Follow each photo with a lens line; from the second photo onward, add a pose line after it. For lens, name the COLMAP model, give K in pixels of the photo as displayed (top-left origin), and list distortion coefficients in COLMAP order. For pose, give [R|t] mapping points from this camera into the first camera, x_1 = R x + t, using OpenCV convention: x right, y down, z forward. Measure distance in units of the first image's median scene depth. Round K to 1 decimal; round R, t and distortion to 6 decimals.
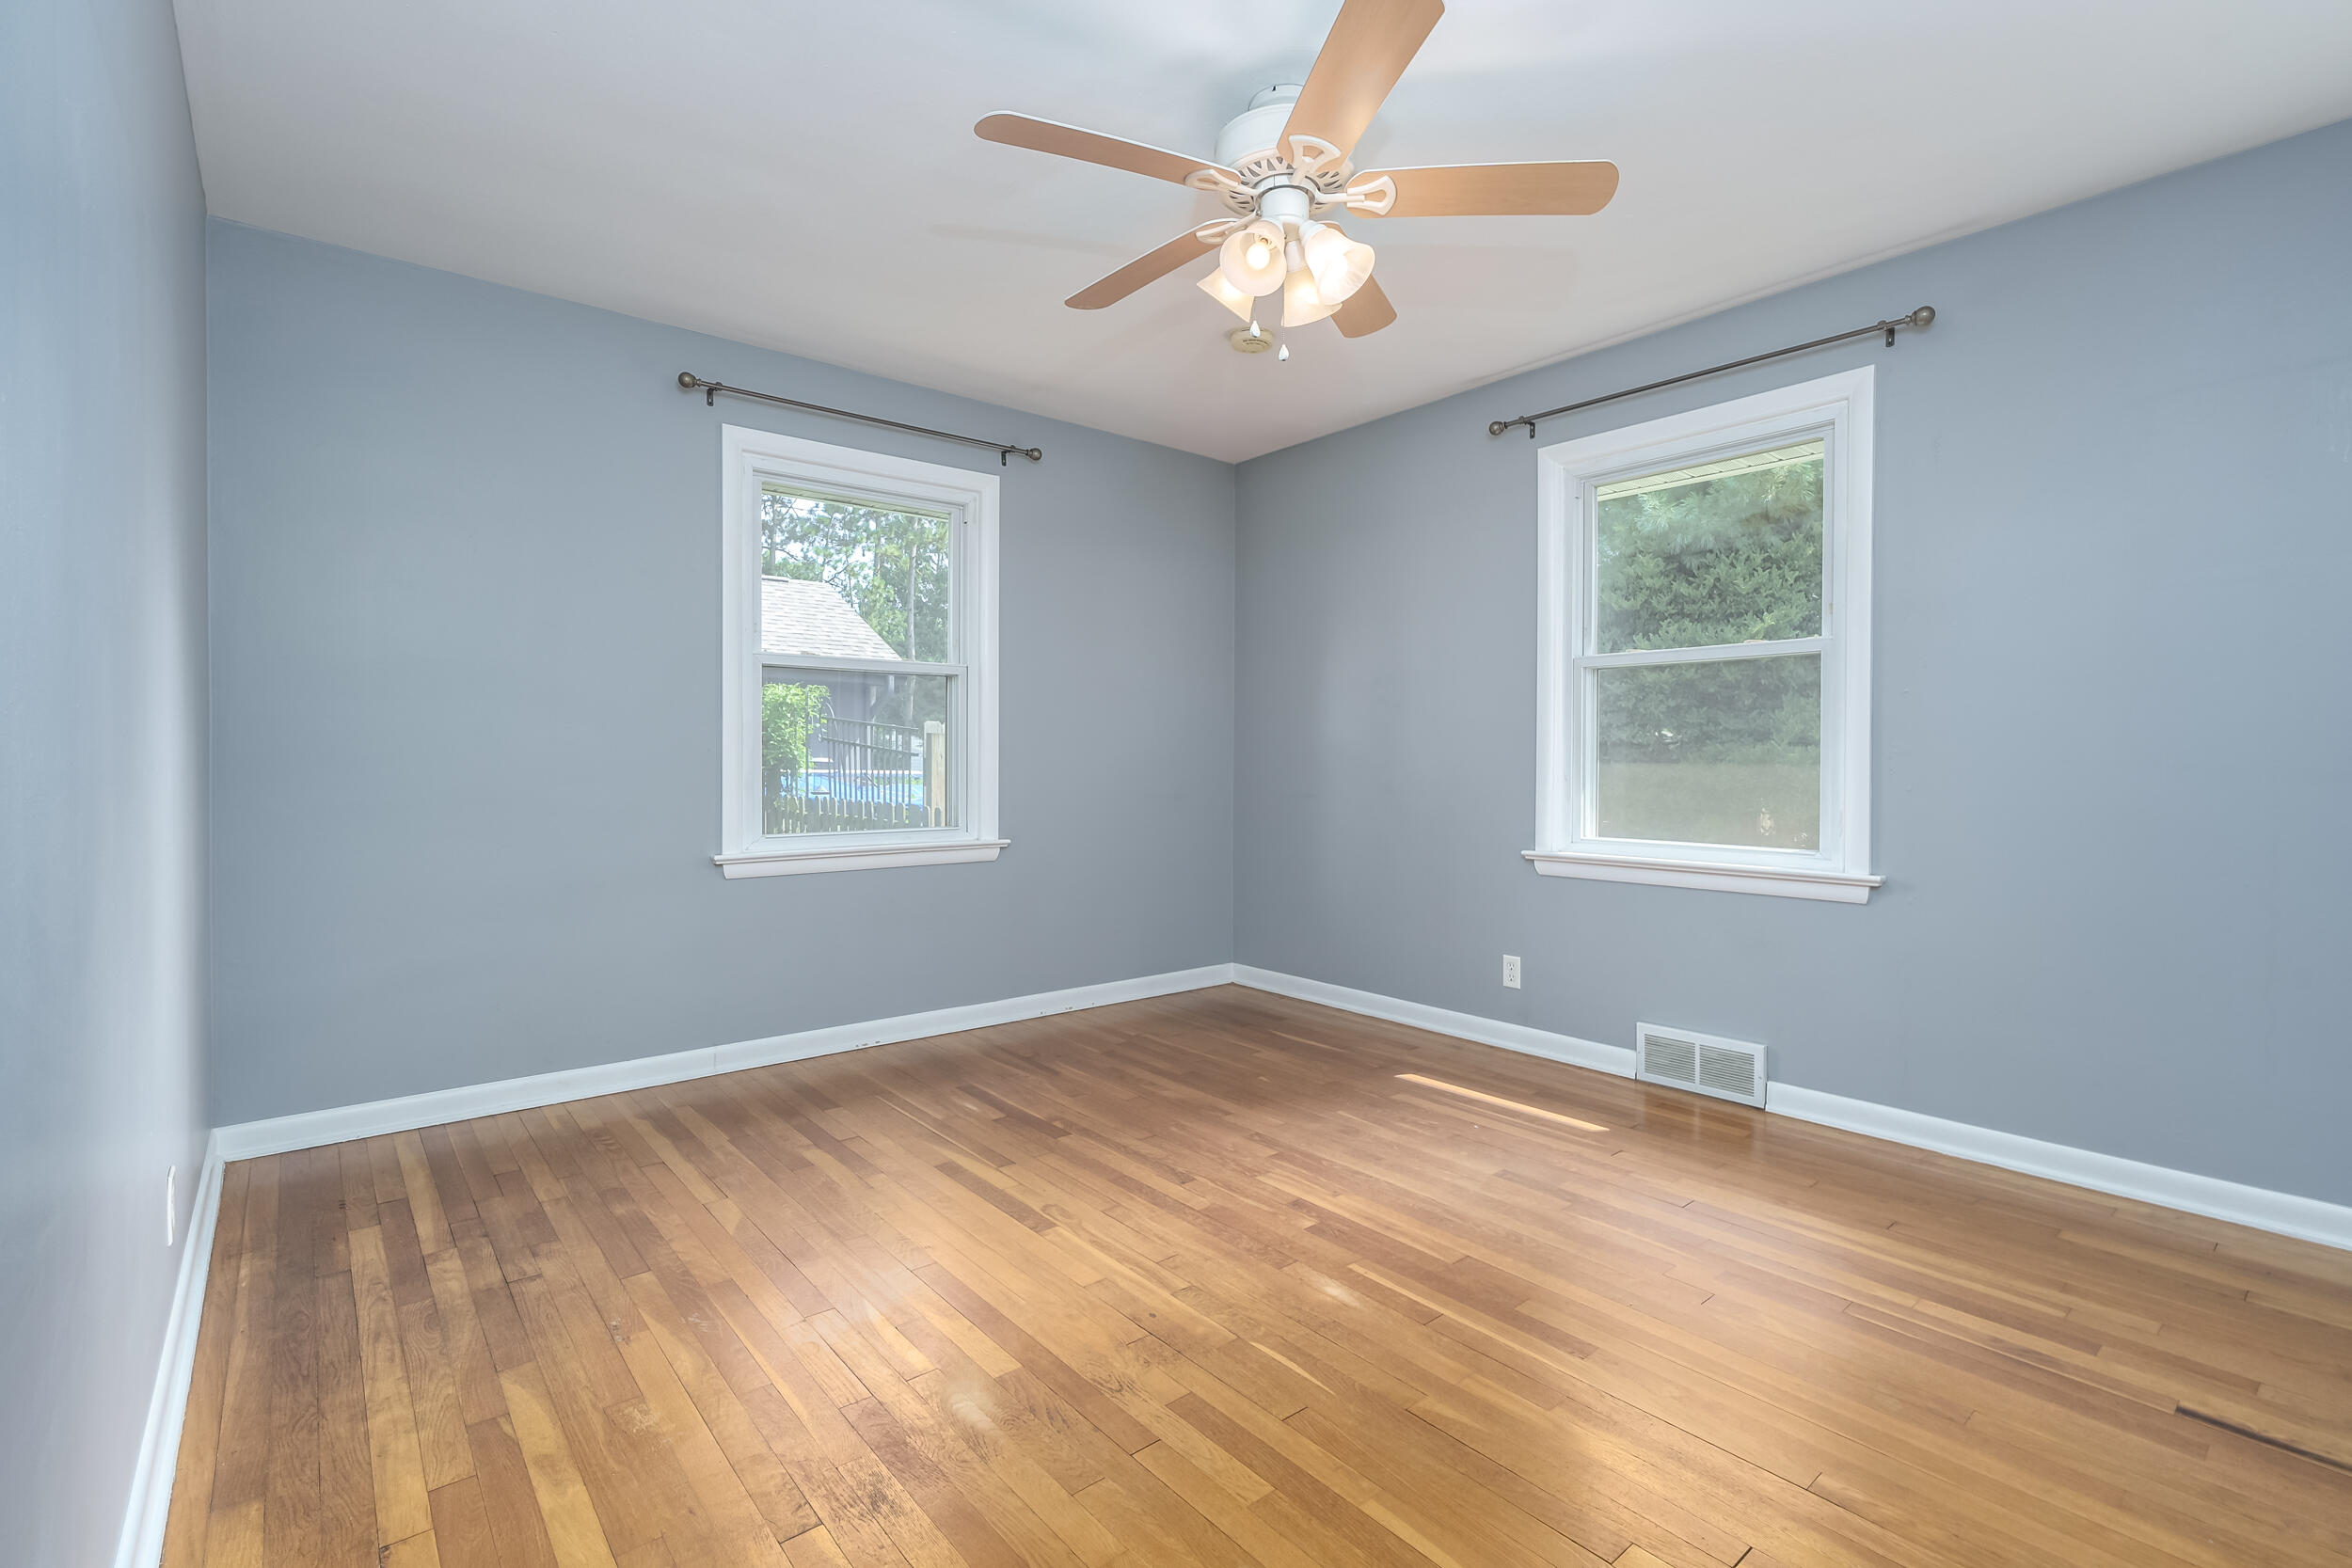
lens RADIAL K [[1088.6, 0, 1178.2], [0, 1088.6, 773.8], [0, 0, 1]] dist [-0.004004, 0.001068]
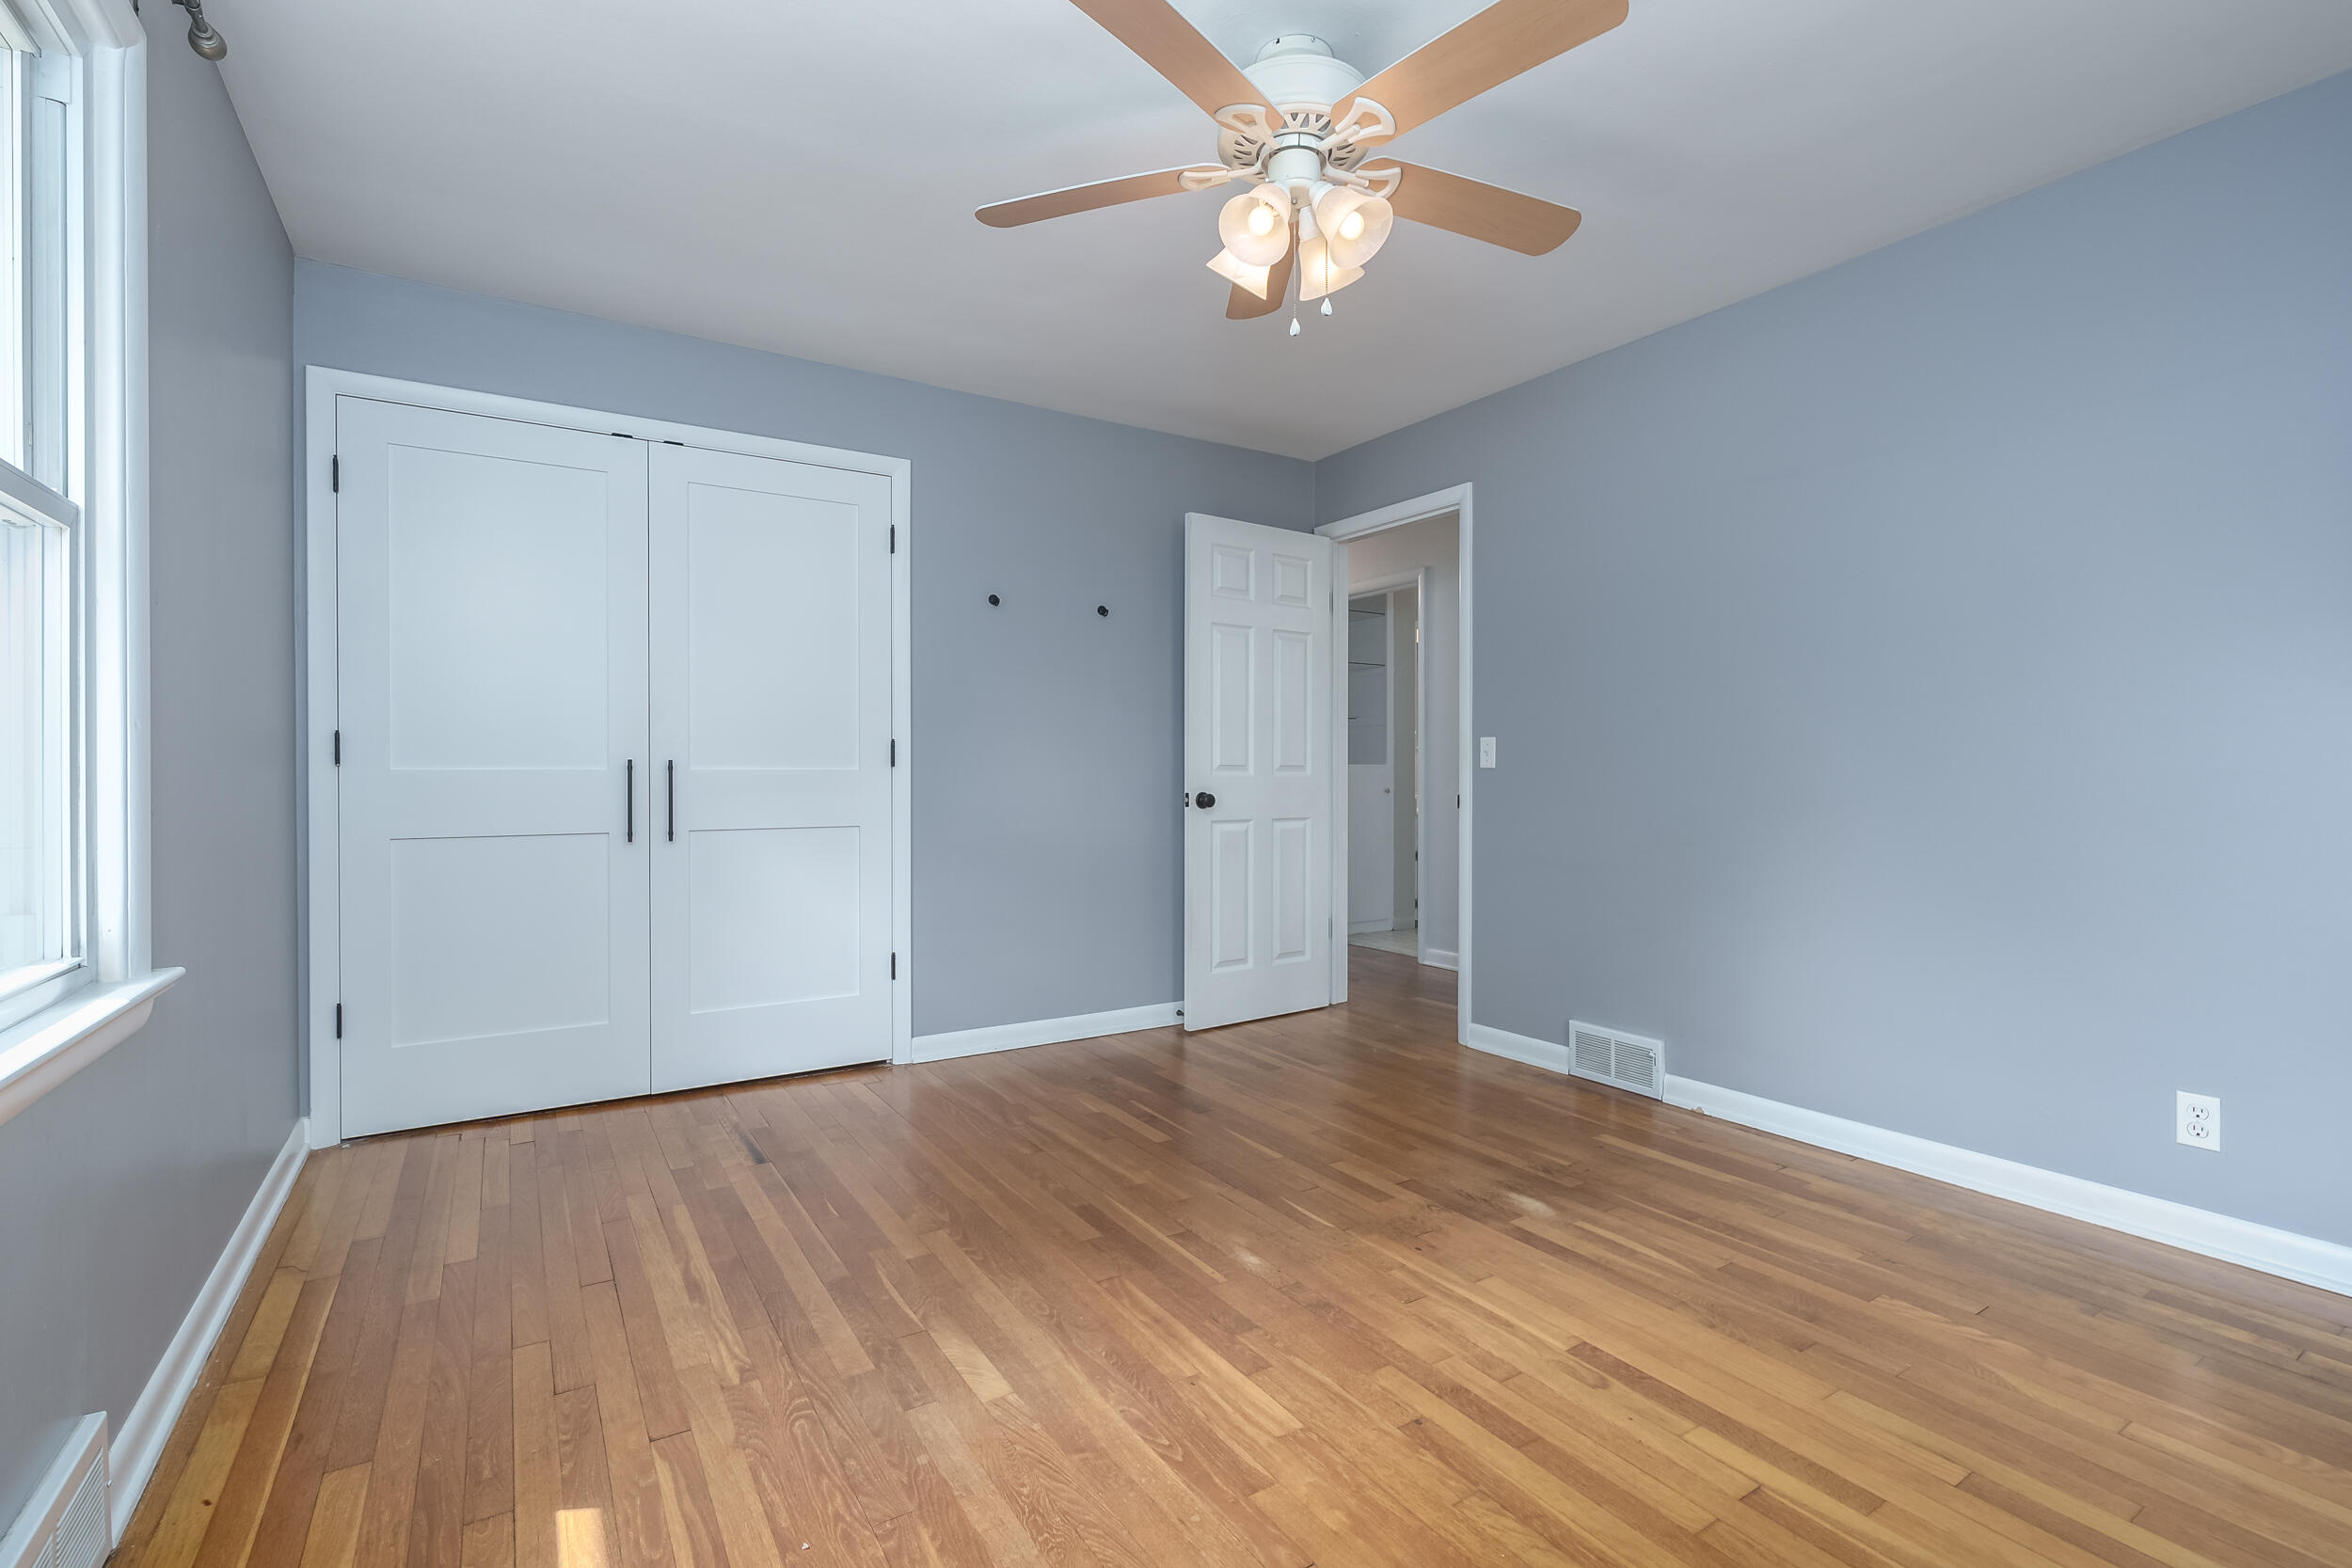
lens RADIAL K [[1088.6, 0, 1175.8], [0, 1088.6, 776.6], [0, 0, 1]] dist [-0.004004, 0.001068]
pose [[-0.992581, -0.004529, 0.121497, 0.085200], [-0.002145, 0.999803, 0.019745, -0.021688], [-0.121562, 0.019338, -0.992395, 1.986763]]
